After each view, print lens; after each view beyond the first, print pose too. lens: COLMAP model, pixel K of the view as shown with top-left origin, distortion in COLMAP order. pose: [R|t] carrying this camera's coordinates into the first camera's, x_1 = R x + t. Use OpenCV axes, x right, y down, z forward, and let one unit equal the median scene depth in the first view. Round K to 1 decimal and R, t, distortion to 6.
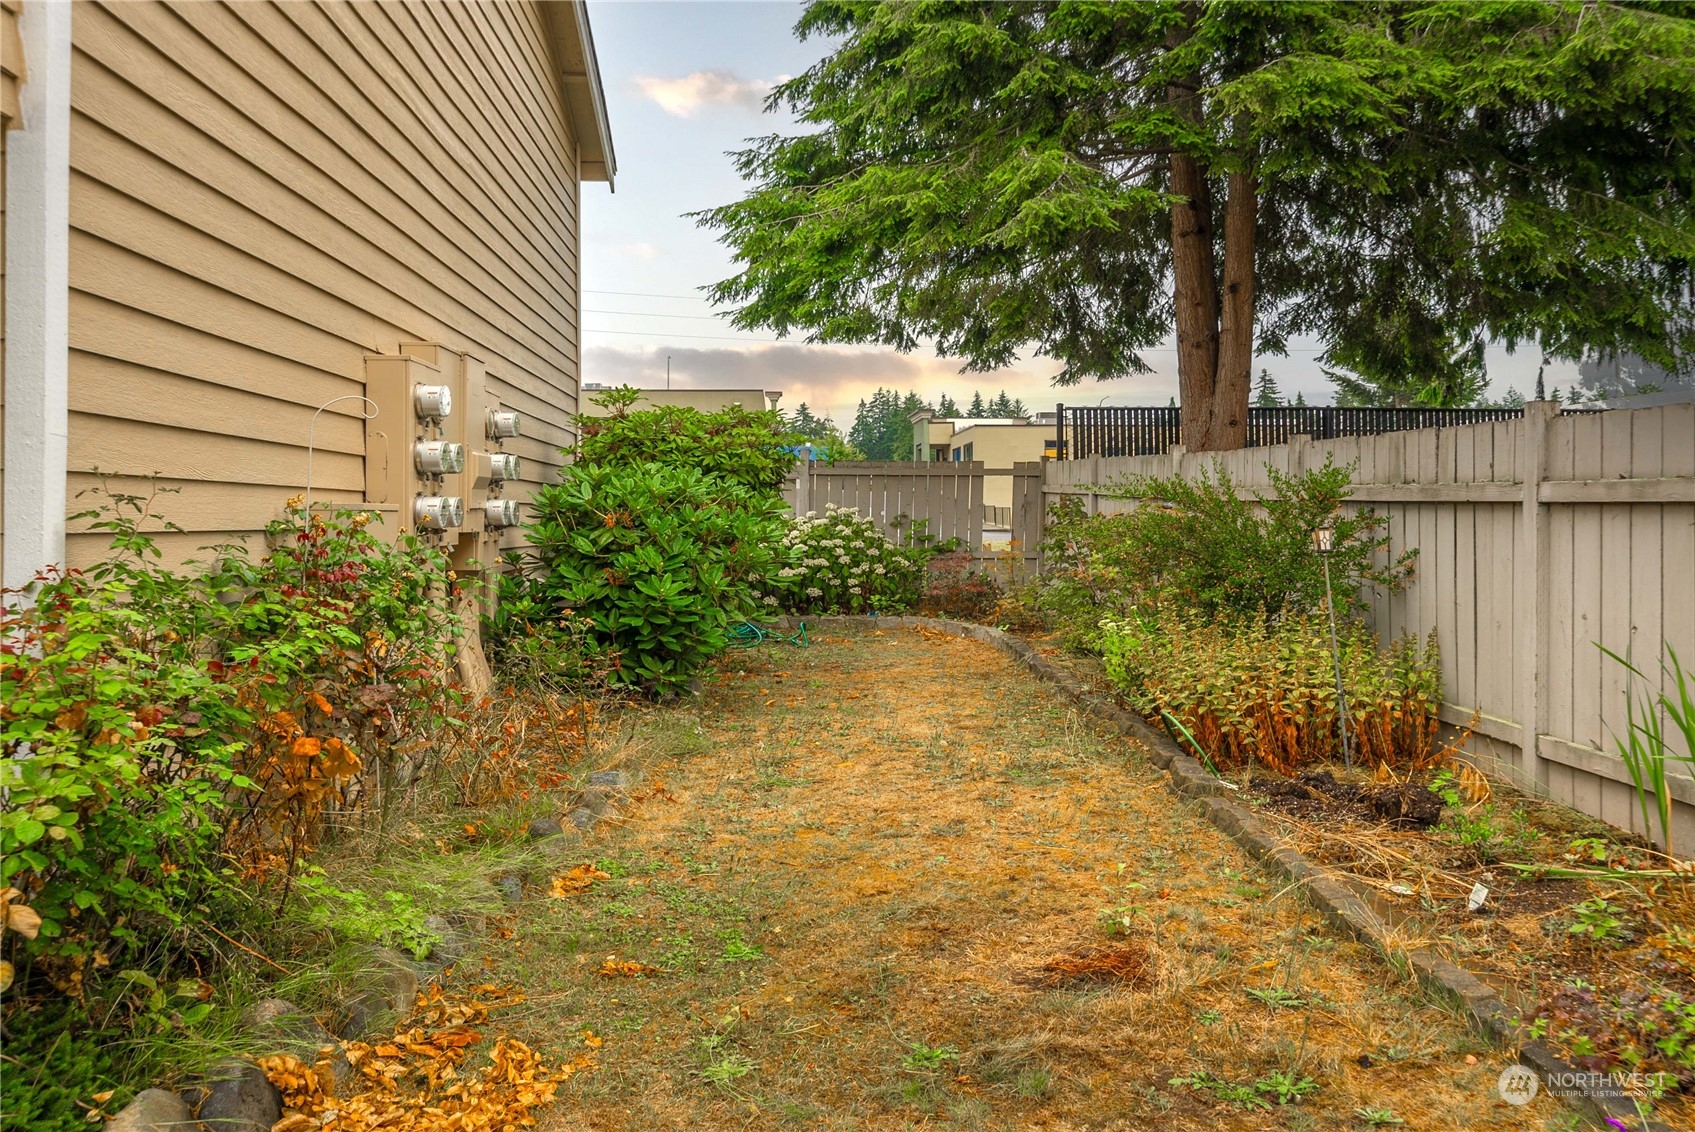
lens RADIAL K [[1425.1, 0, 834.0], [0, 1425.1, 533.3], [0, 0, 1]] dist [-0.005302, -0.001409]
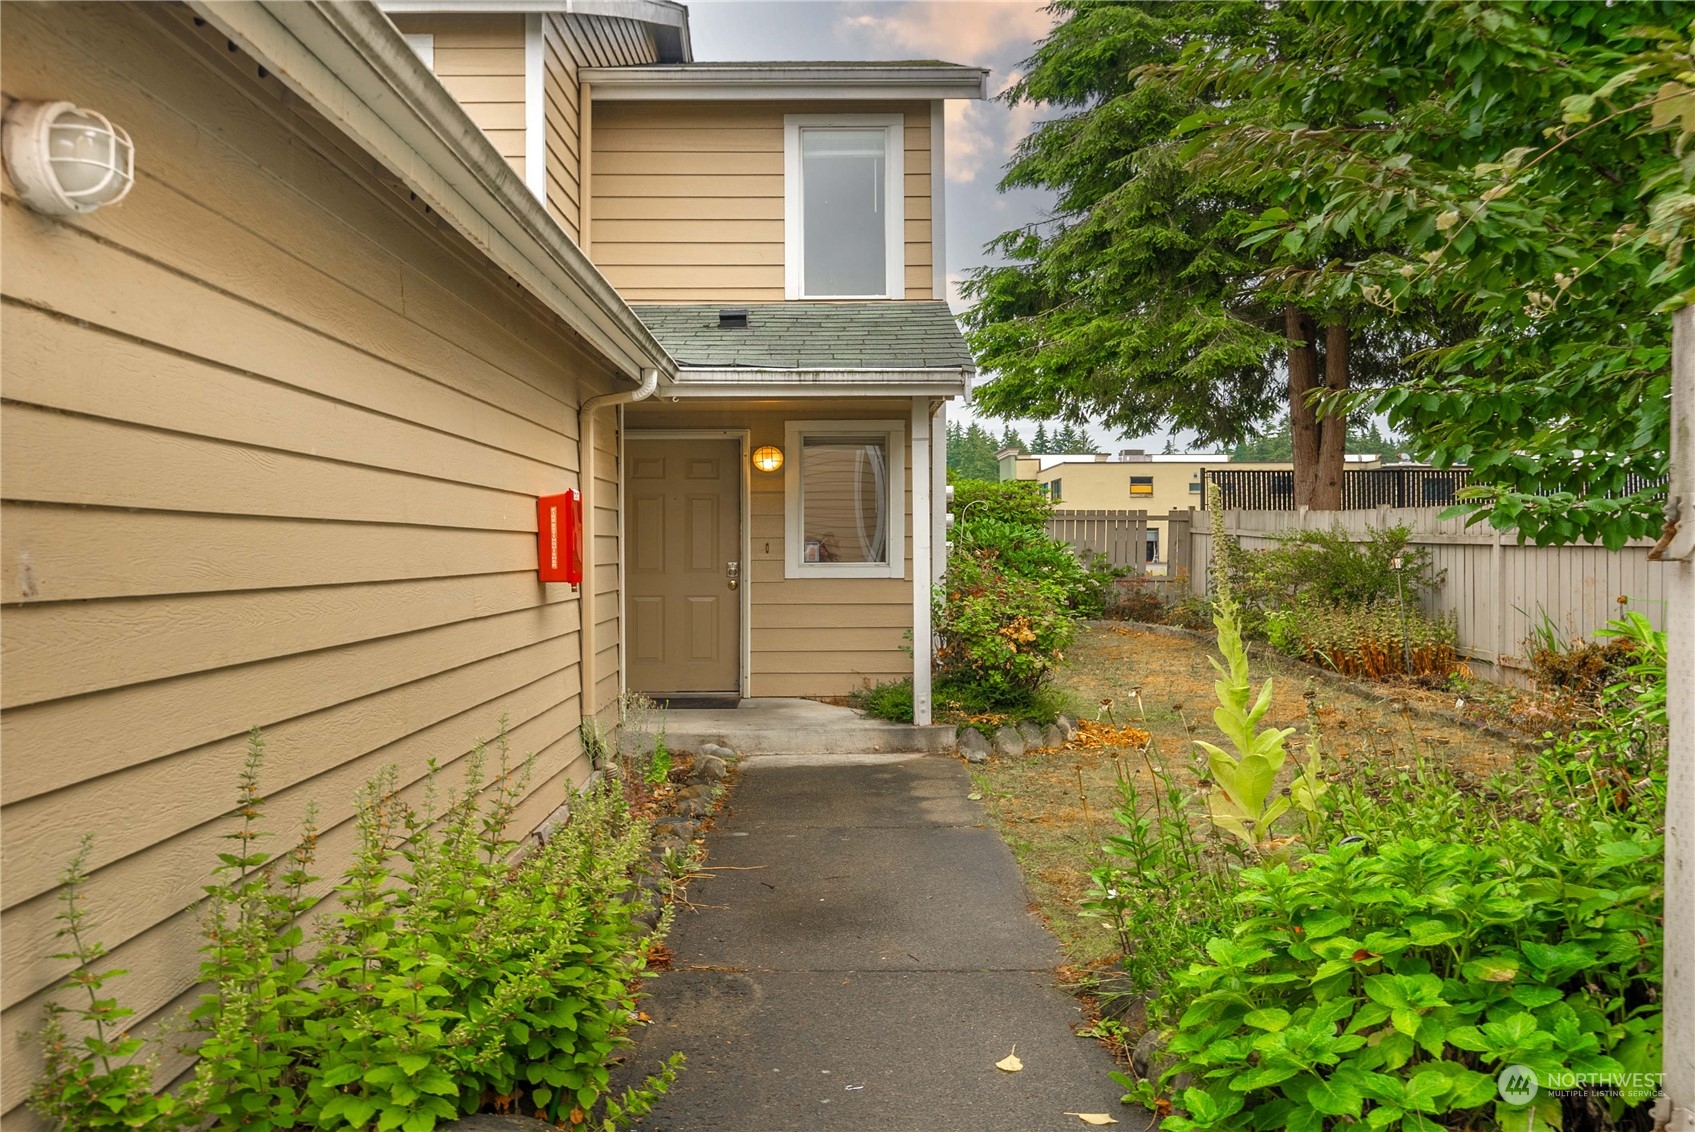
lens RADIAL K [[1425.1, 0, 852.5], [0, 1425.1, 555.9], [0, 0, 1]] dist [-0.005302, -0.001409]
pose [[0.999365, -0.000710, -0.035637, -0.259845], [0.000451, 0.999973, -0.007274, 0.006556], [0.035641, 0.007253, 0.999338, -0.763050]]
